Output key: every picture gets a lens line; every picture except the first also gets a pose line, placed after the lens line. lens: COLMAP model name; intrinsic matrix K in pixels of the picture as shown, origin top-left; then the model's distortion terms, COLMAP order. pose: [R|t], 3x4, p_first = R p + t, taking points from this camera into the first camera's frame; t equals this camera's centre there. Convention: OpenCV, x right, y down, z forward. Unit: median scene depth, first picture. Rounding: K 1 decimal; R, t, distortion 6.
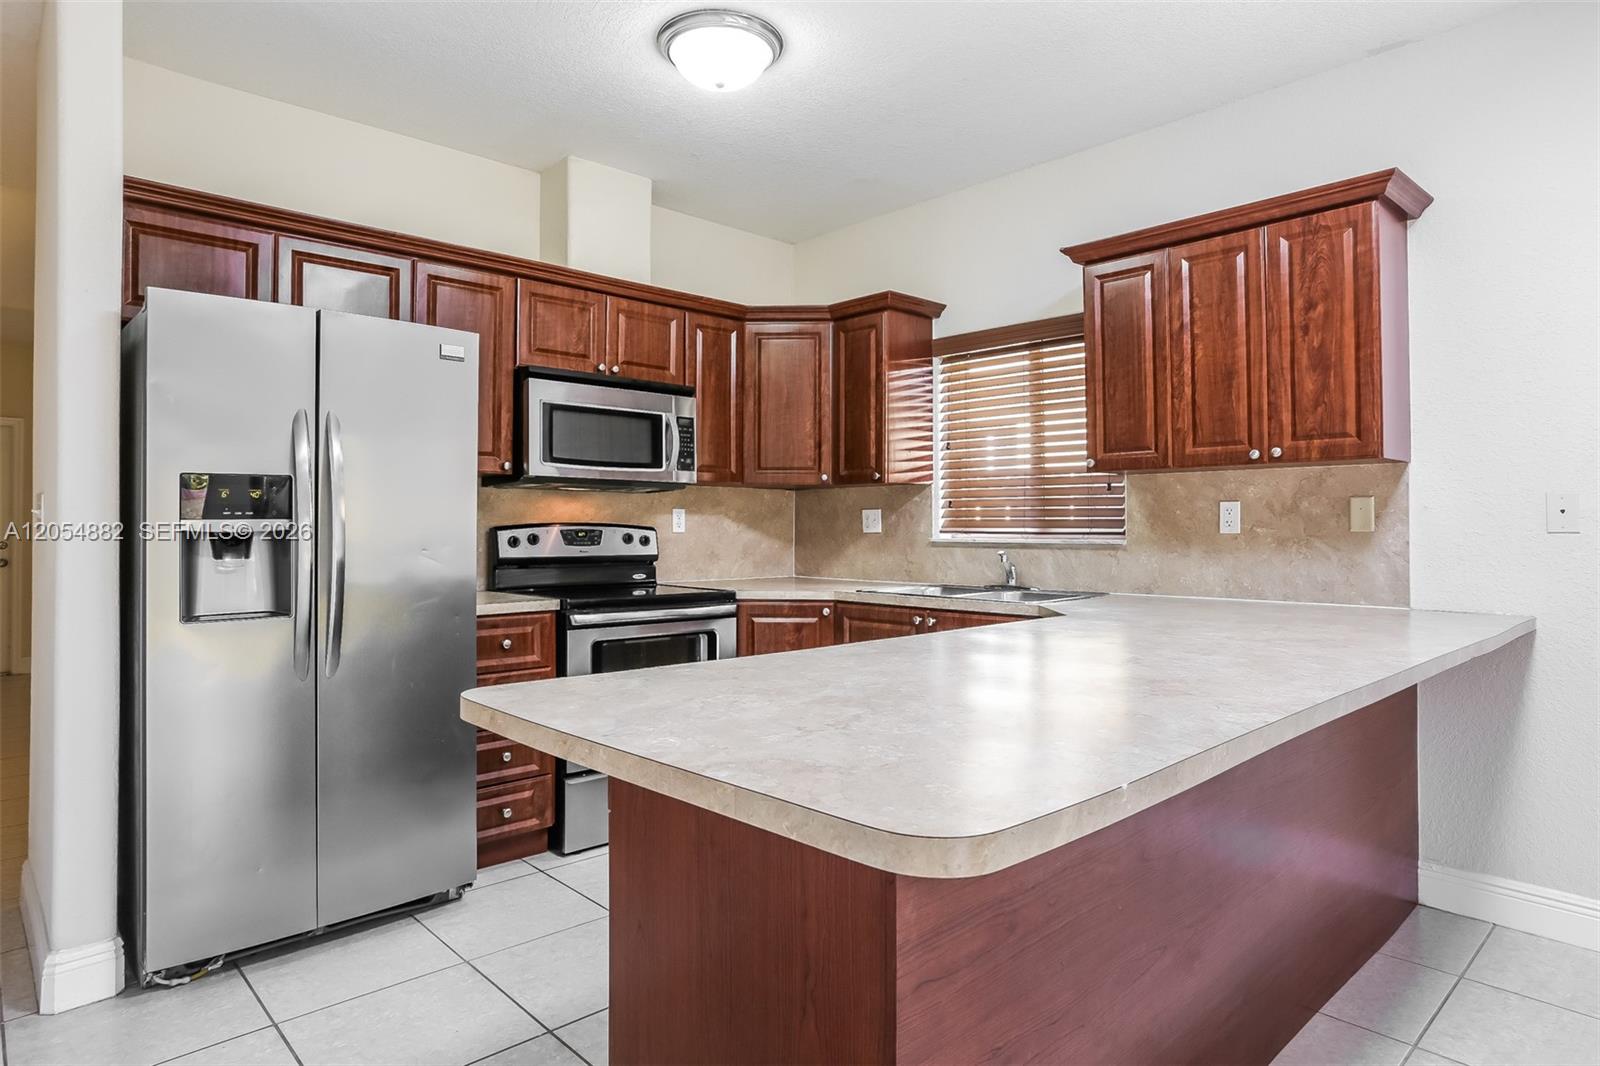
lens RADIAL K [[889.0, 0, 798.6], [0, 889.0, 505.1], [0, 0, 1]] dist [-0.001628, 0.000658]
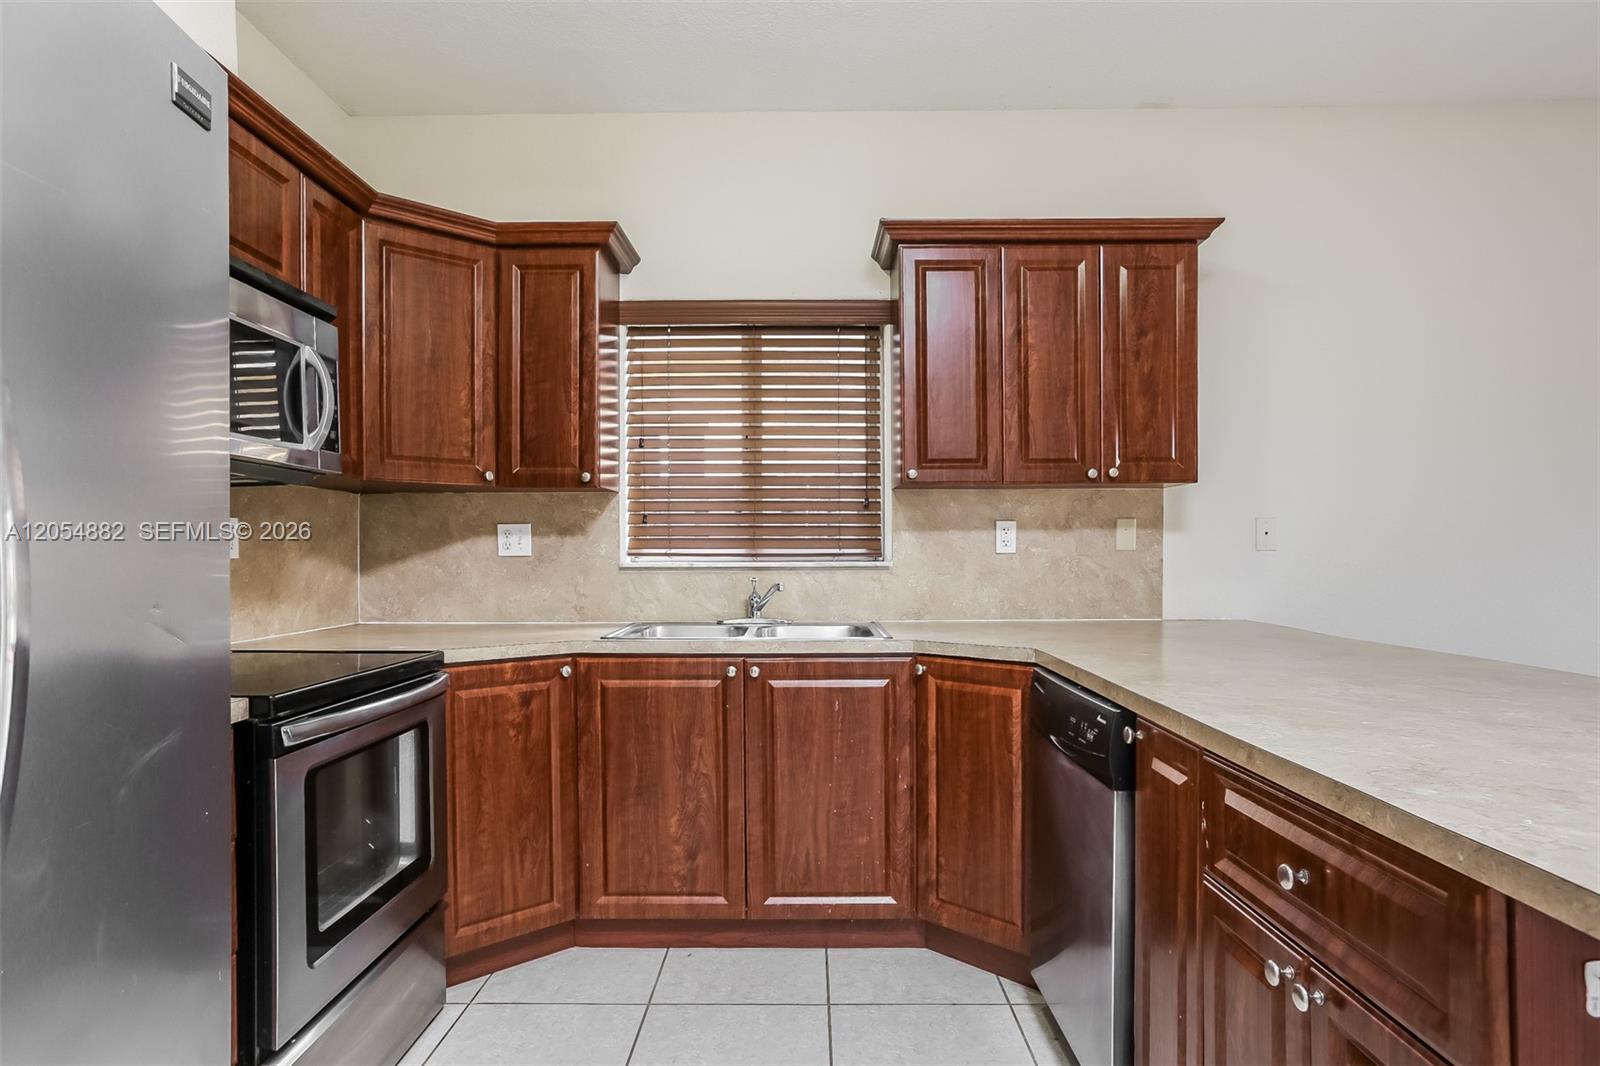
lens RADIAL K [[948.9, 0, 795.0], [0, 948.9, 552.9], [0, 0, 1]] dist [0.000331, 0.001071]
pose [[0.711815, -0.006352, 0.702338, -0.338300], [-0.014104, 0.999628, 0.023335, 0.008356], [-0.702225, -0.026516, 0.711461, 0.339430]]
